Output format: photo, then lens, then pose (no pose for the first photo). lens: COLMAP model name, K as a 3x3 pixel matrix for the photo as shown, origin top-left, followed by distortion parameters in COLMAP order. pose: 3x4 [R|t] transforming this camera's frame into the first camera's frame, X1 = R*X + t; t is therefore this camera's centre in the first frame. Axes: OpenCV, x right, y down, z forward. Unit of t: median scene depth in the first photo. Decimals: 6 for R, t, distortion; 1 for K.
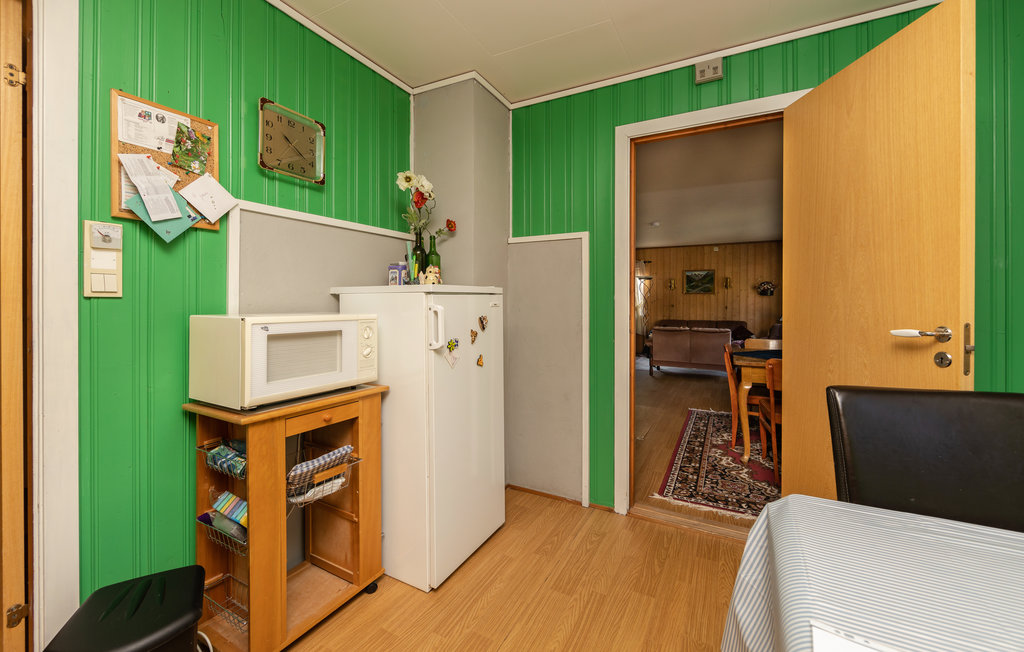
lens RADIAL K [[417.7, 0, 506.8], [0, 417.7, 302.3], [0, 0, 1]] dist [0.001284, 0.000025]
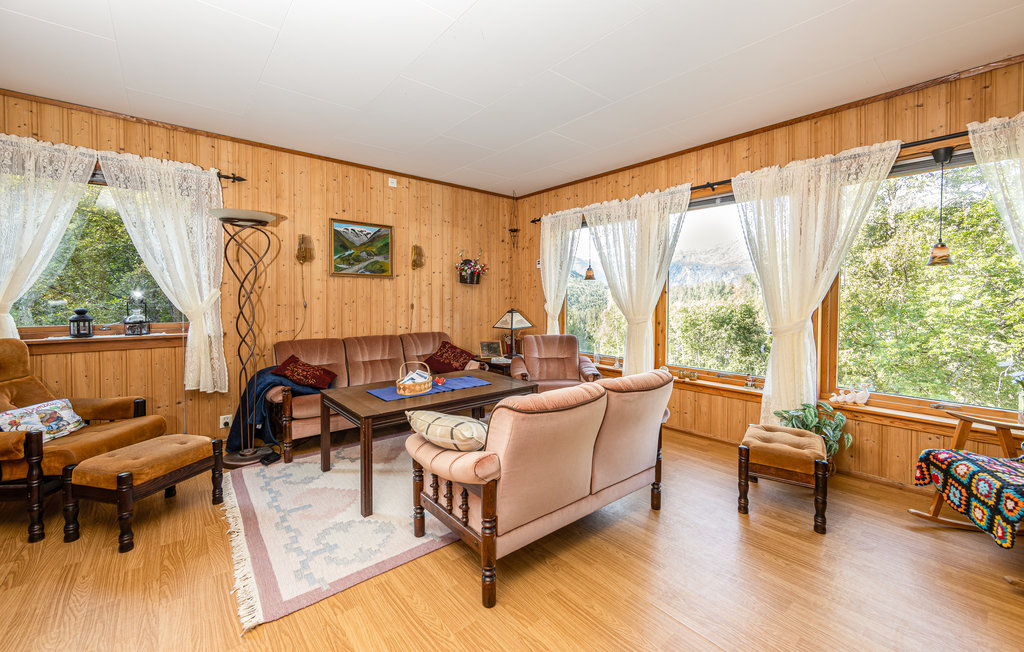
lens RADIAL K [[417.7, 0, 505.0], [0, 417.7, 302.9], [0, 0, 1]] dist [0.001284, 0.000025]
pose [[0.383638, -0.008760, 0.923442, 0.299820], [-0.006954, 0.999899, 0.012374, 0.001669], [-0.923457, -0.011169, 0.383538, 1.814936]]
